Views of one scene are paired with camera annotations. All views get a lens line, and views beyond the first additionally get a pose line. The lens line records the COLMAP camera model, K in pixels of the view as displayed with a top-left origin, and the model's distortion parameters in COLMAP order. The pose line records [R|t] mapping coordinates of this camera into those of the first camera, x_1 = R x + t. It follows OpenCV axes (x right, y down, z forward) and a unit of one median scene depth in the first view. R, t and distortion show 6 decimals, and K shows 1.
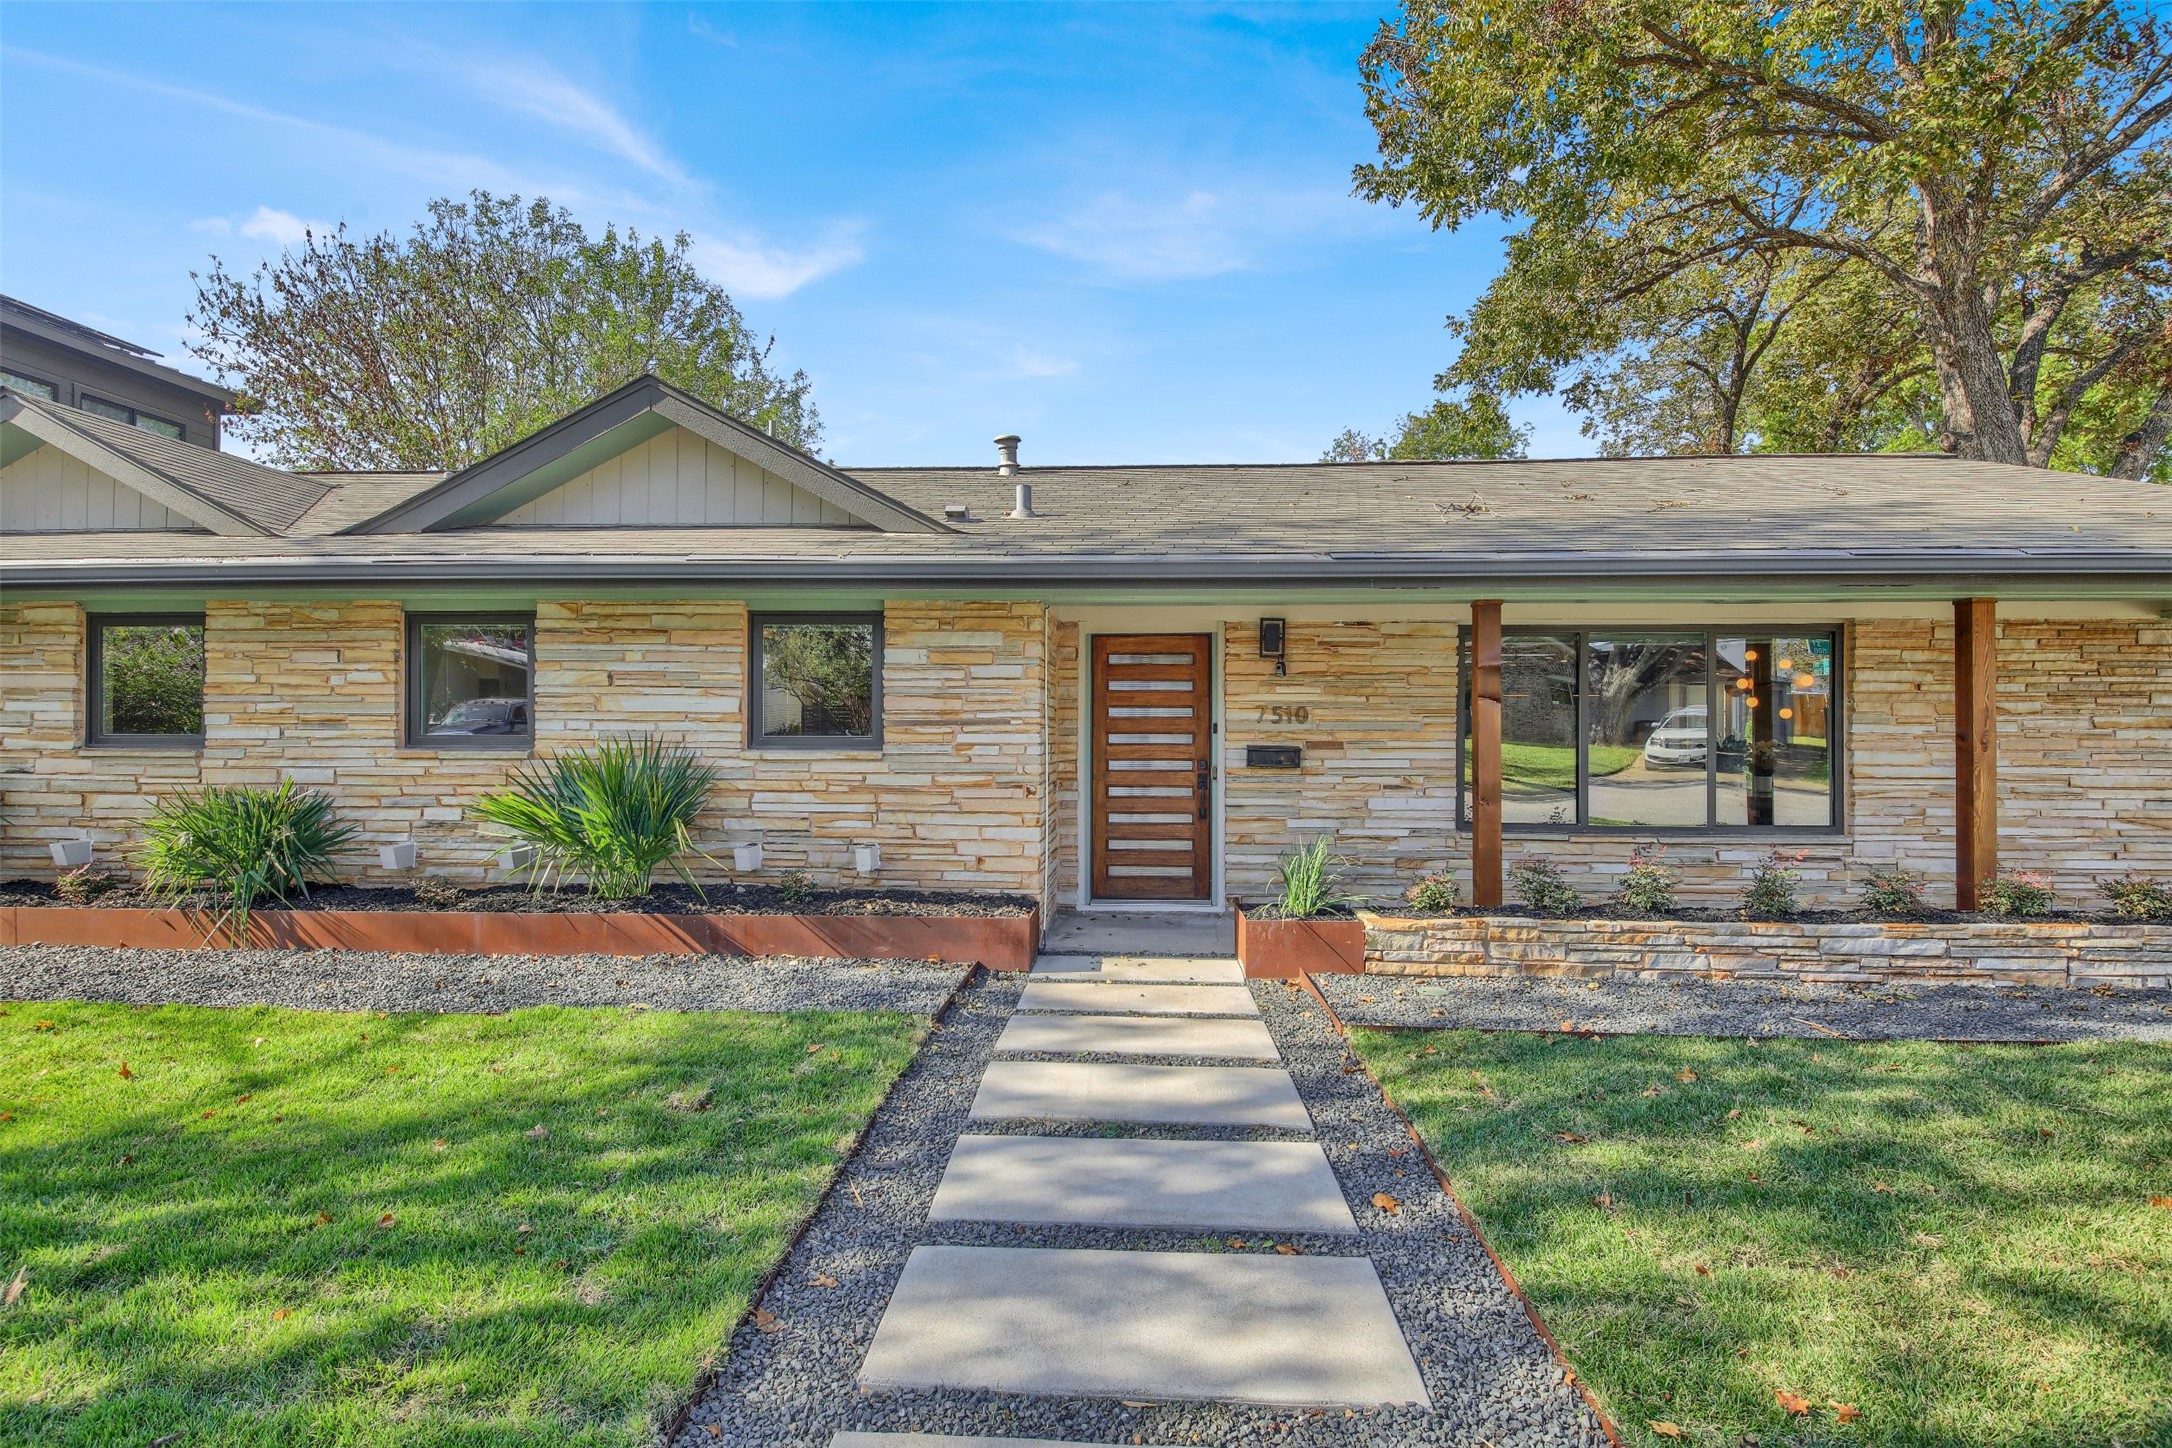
lens RADIAL K [[1093.7, 0, 1086.0], [0, 1093.7, 724.0], [0, 0, 1]] dist [0.001165, -0.000078]
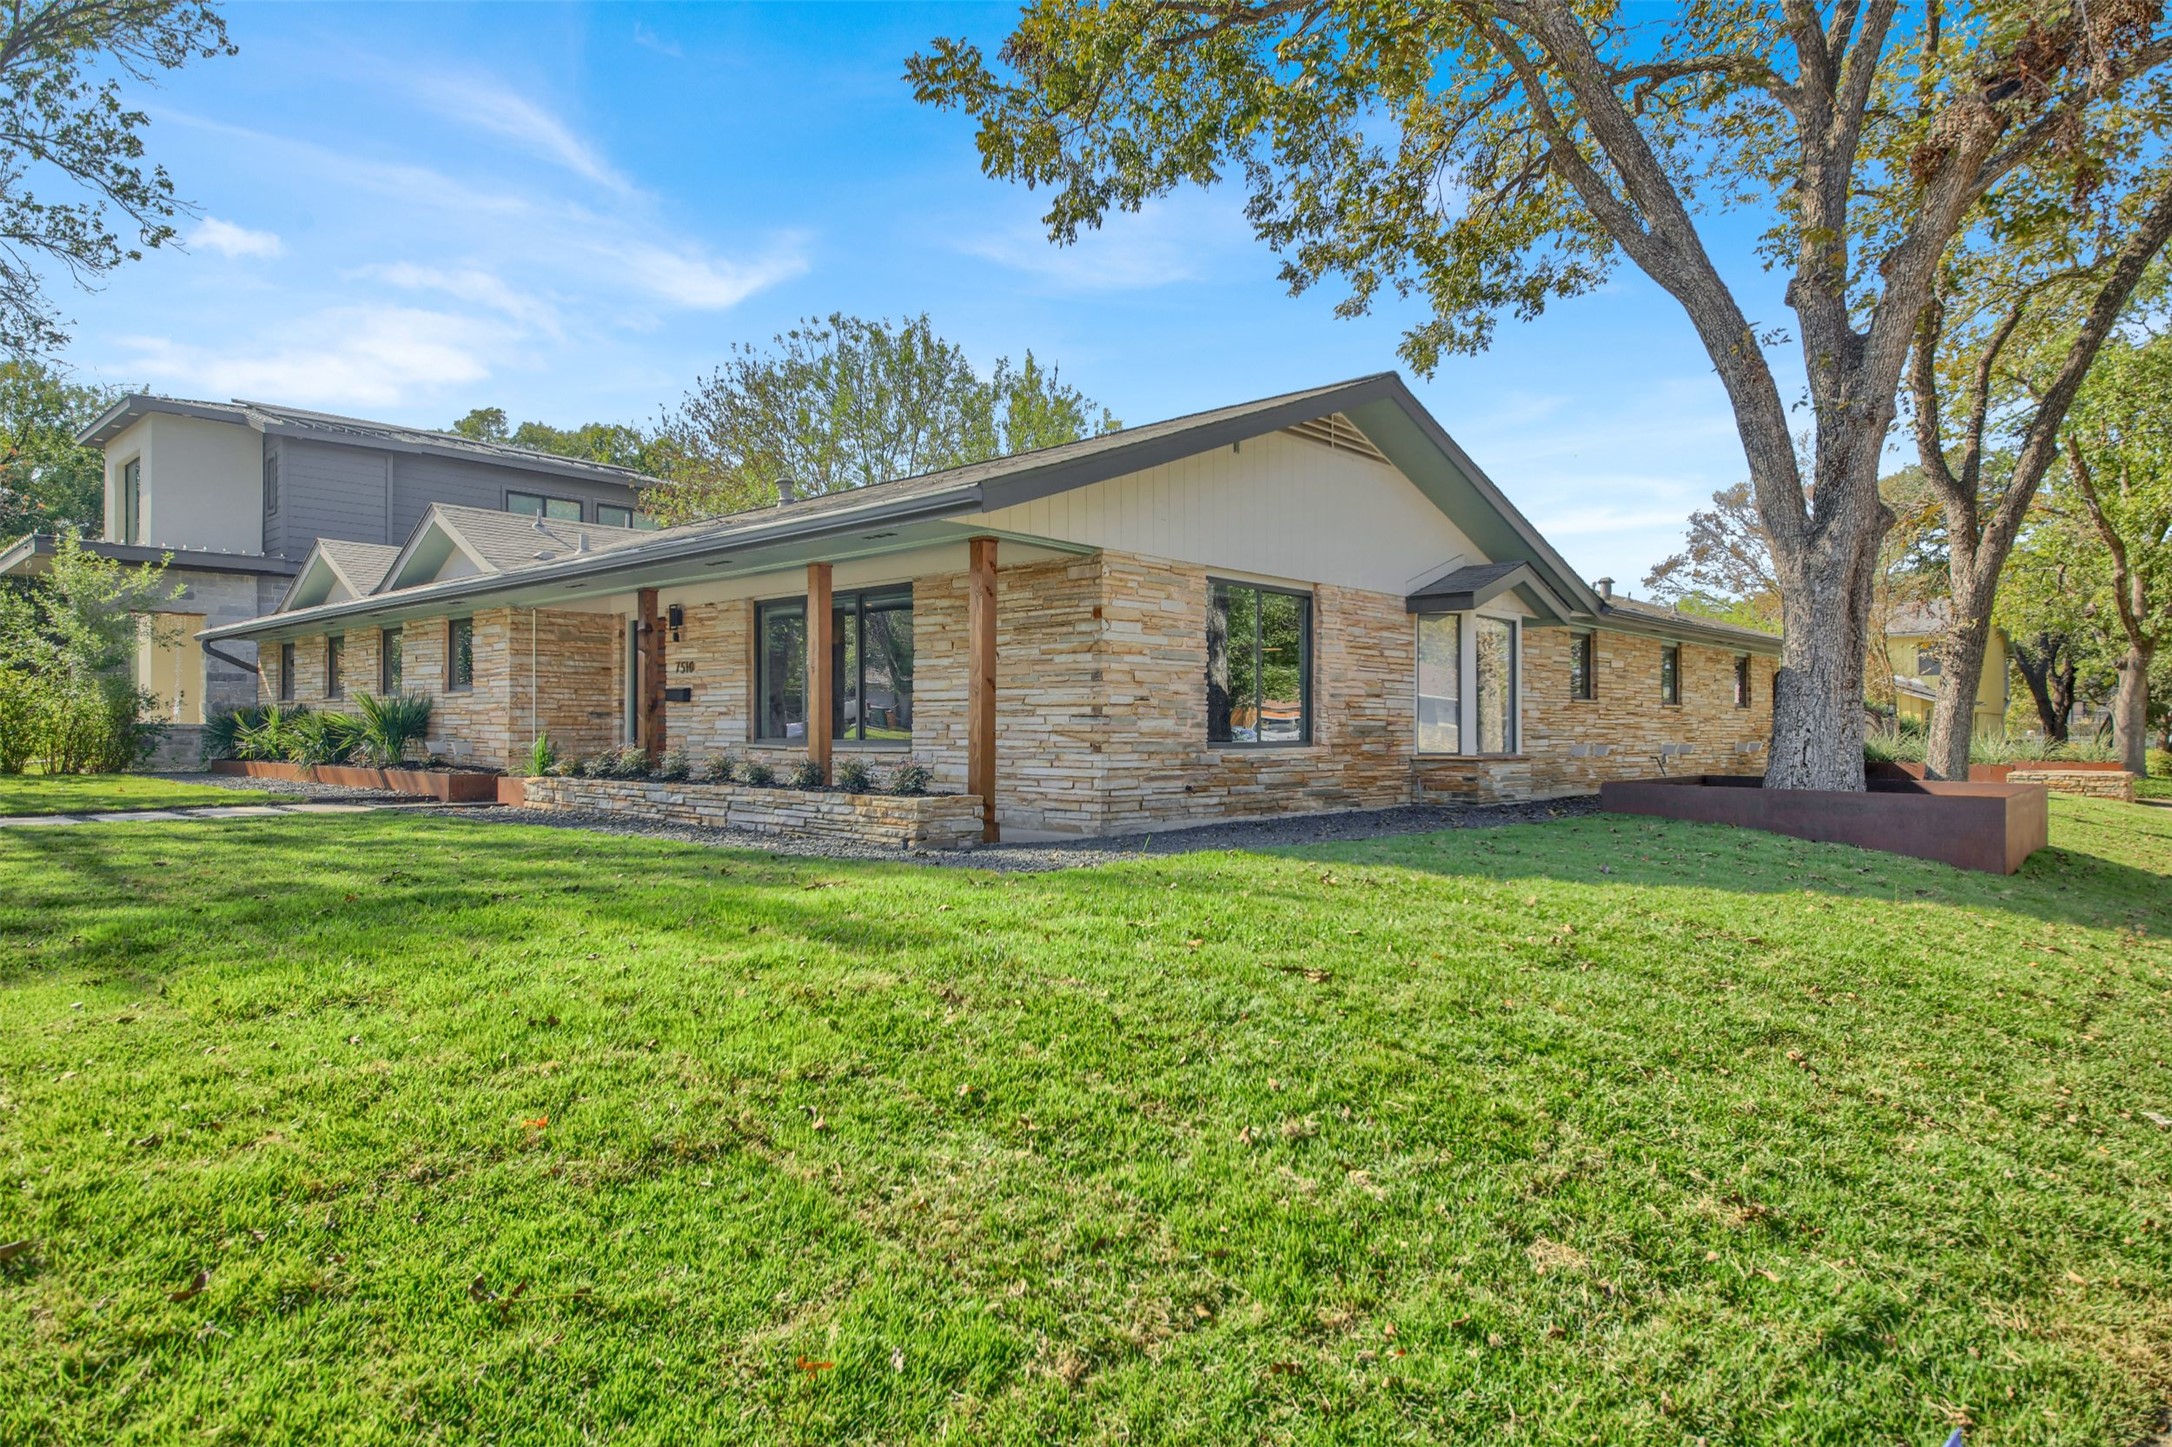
lens RADIAL K [[1237.6, 0, 1086.0], [0, 1237.6, 723.5], [0, 0, 1]] dist [0.002232, -0.000919]
pose [[0.779594, -0.004907, -0.626266, 1.894608], [0.003756, 0.999988, -0.003159, 0.086787], [0.626274, 0.000110, 0.779603, 0.003614]]
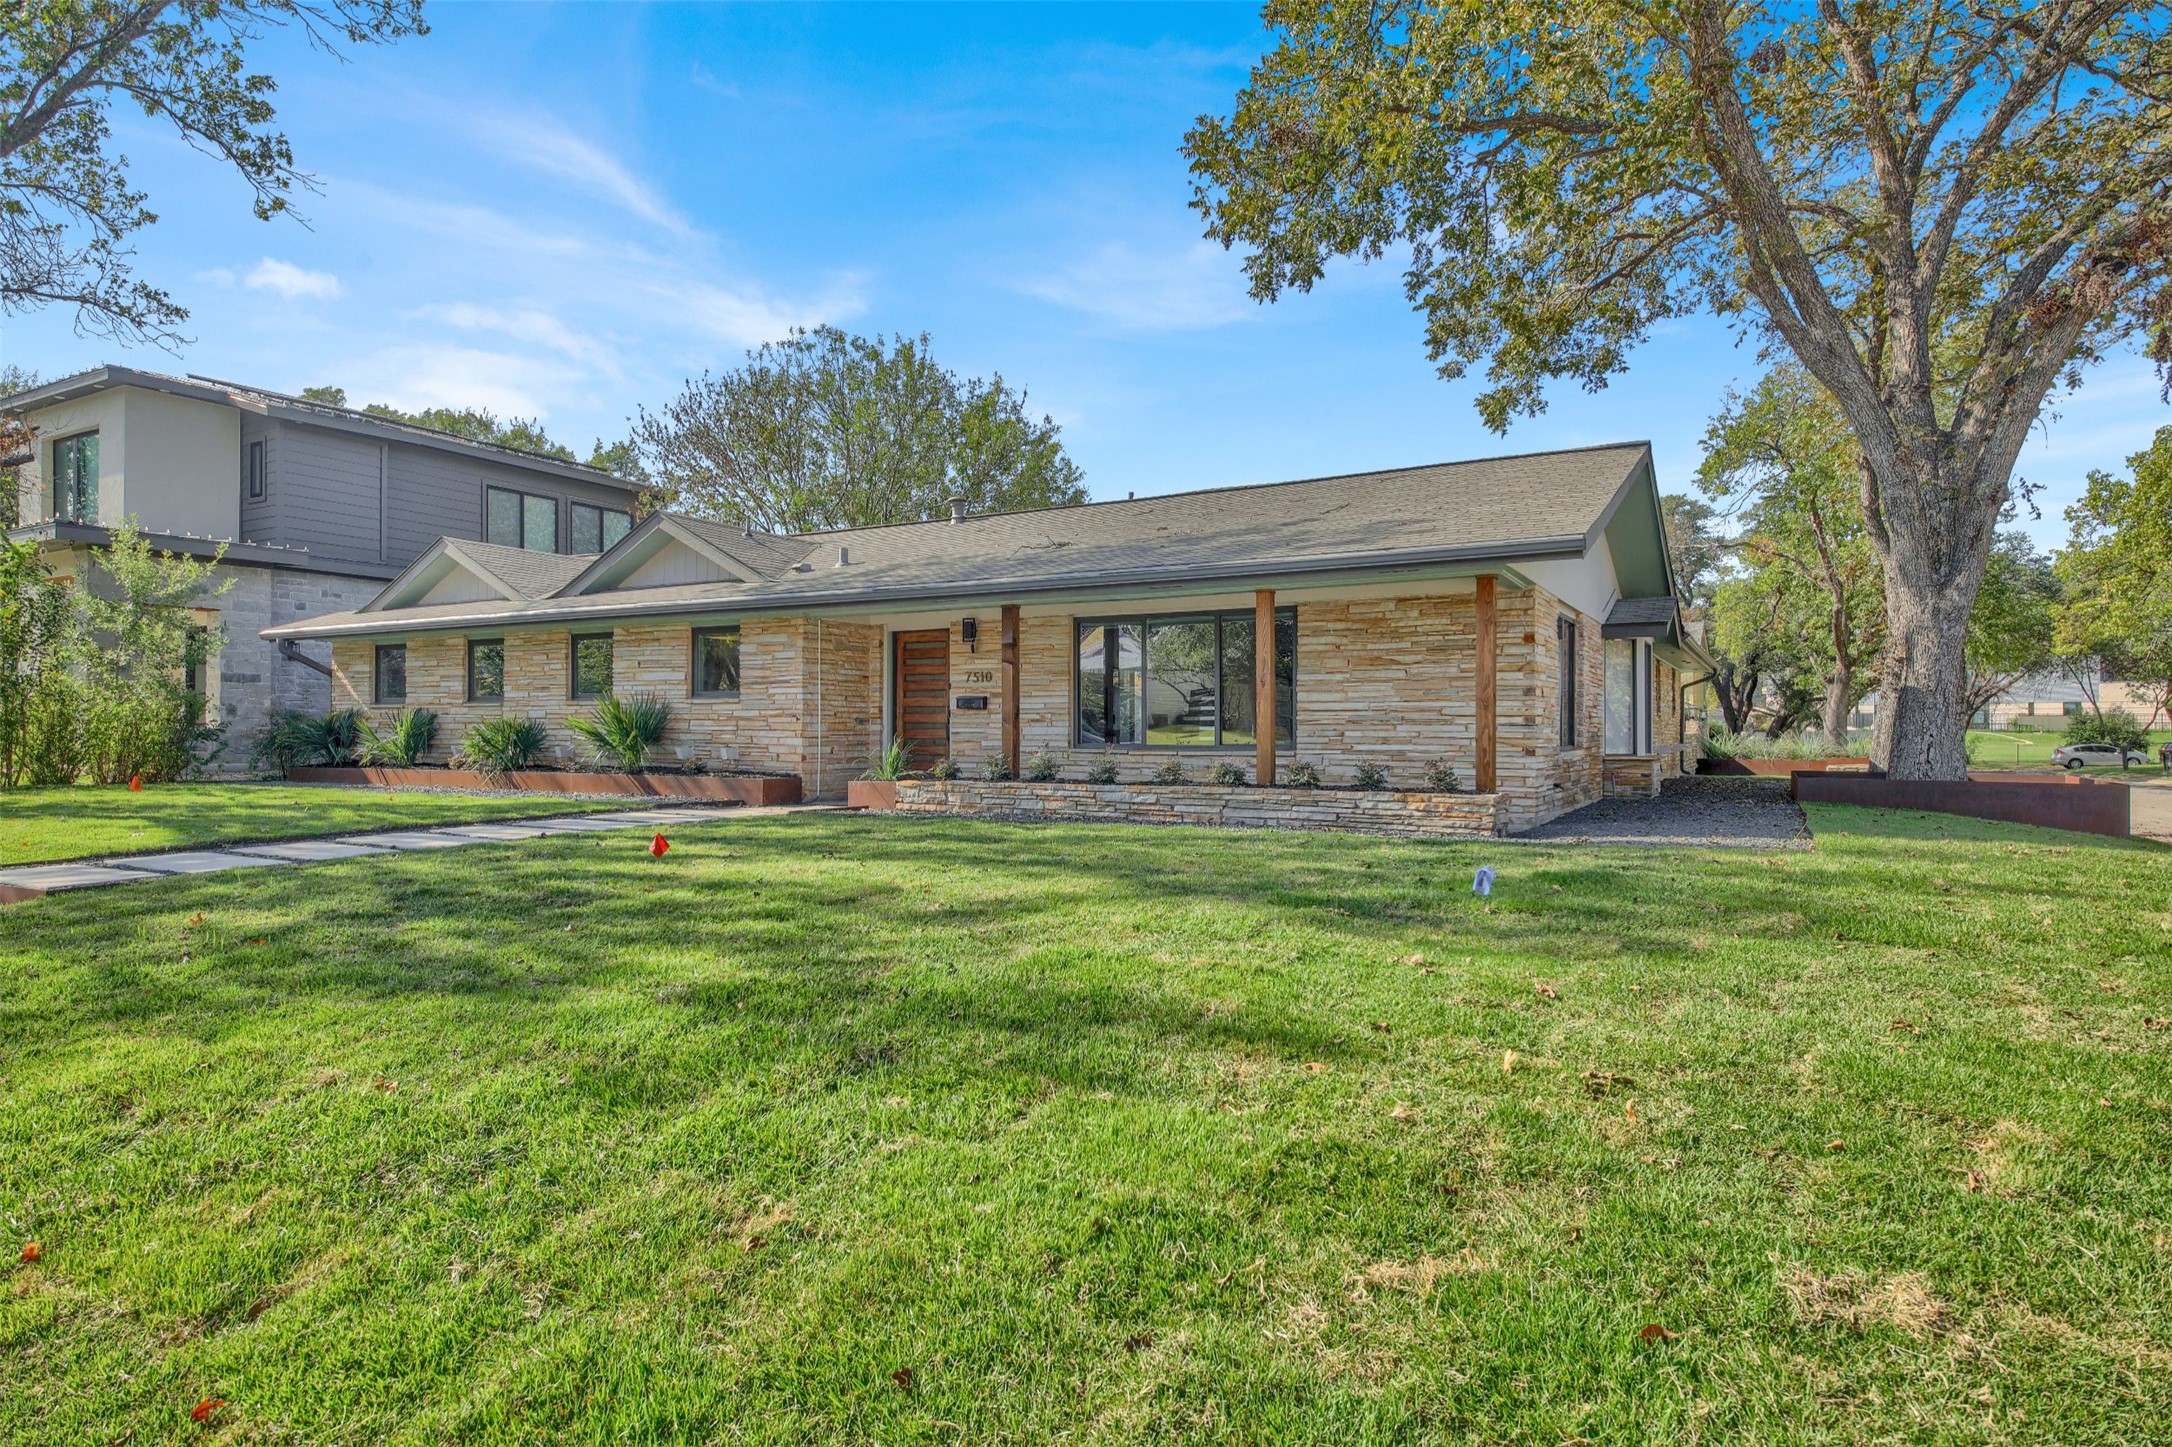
lens RADIAL K [[1201.4, 0, 1086.0], [0, 1201.4, 723.5], [0, 0, 1]] dist [0.005878, 0.000431]
pose [[0.898381, -0.004796, -0.439191, 1.239460], [0.003578, 0.999987, -0.003601, 0.076239], [0.439202, 0.001664, 0.898387, -0.605653]]
